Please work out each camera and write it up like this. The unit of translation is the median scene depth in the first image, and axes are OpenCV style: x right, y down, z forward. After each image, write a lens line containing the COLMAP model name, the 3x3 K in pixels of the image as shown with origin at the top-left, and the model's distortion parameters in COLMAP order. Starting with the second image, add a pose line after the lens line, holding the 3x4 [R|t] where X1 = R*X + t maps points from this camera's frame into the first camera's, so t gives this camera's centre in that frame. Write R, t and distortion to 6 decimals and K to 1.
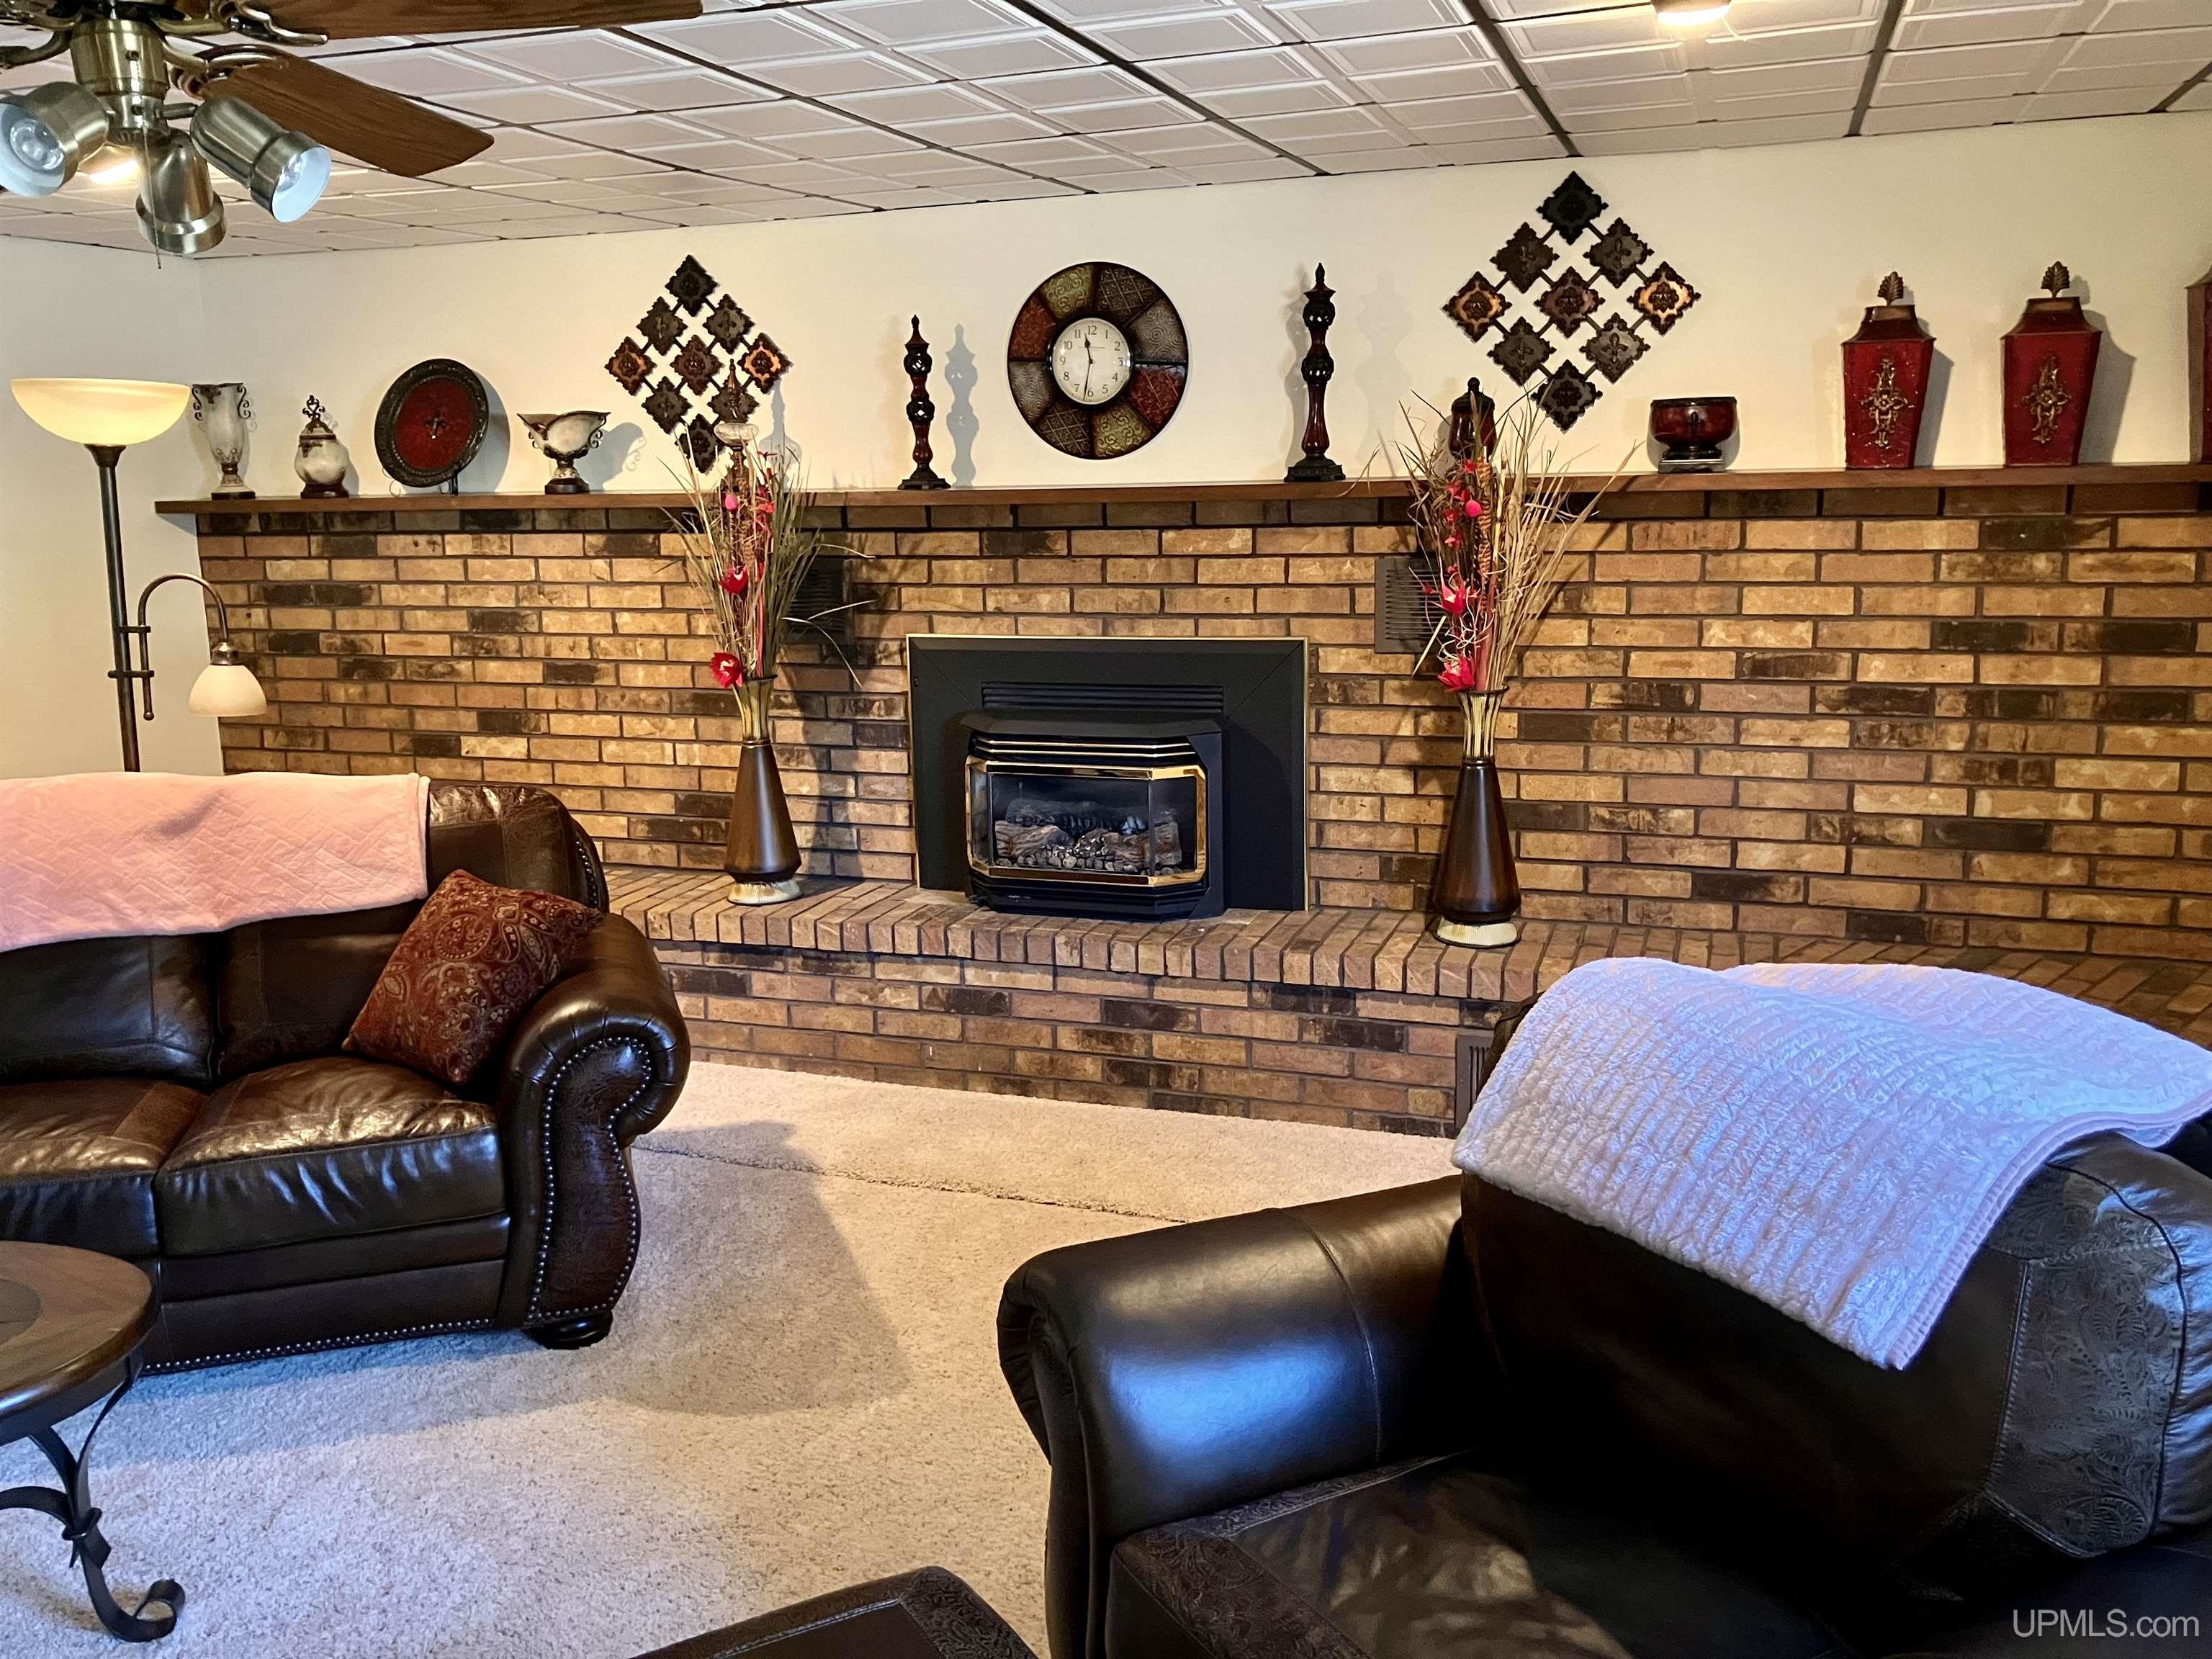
lens RADIAL K [[1812.2, 0, 1100.3], [0, 1812.2, 798.8], [0, 0, 1]] dist [0.087755, -0.216110]
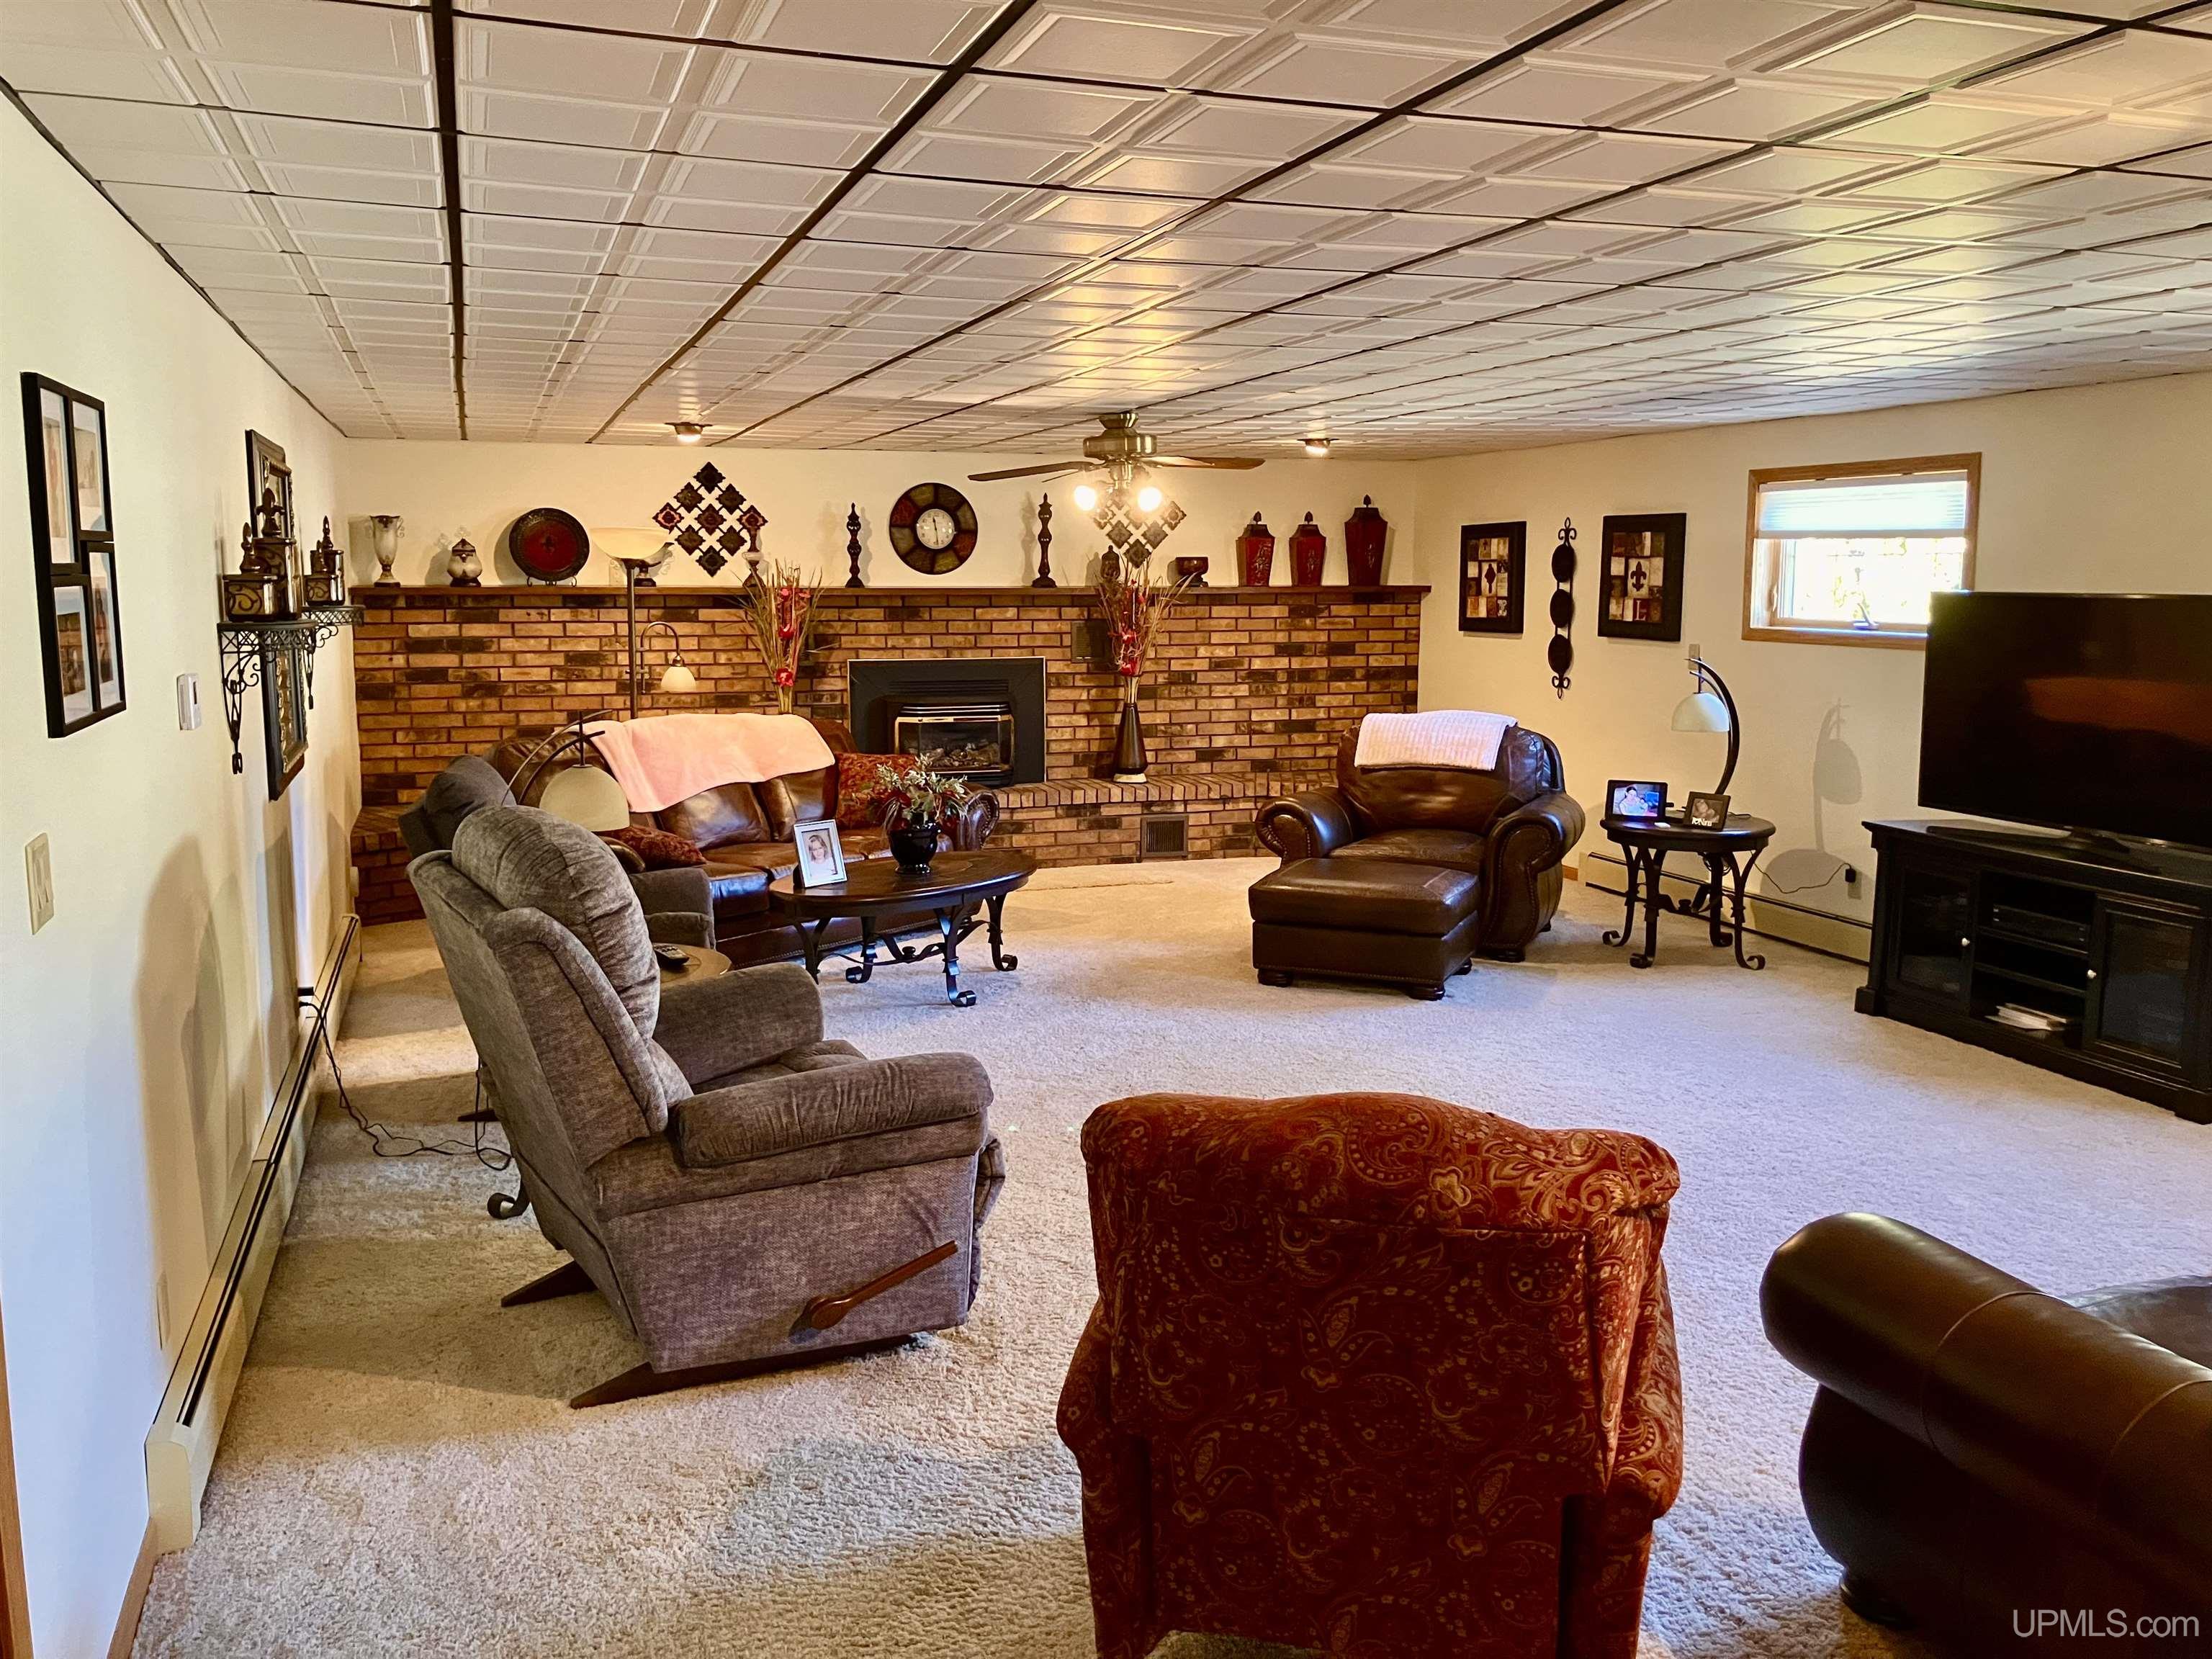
lens RADIAL K [[1812.2, 0, 1100.3], [0, 1812.2, 798.8], [0, 0, 1]] dist [0.087755, -0.216110]
pose [[0.778290, -0.053899, 0.625588, -1.201180], [0.095970, 0.994814, -0.033685, 0.161929], [-0.620528, 0.086254, 0.779426, -0.740656]]
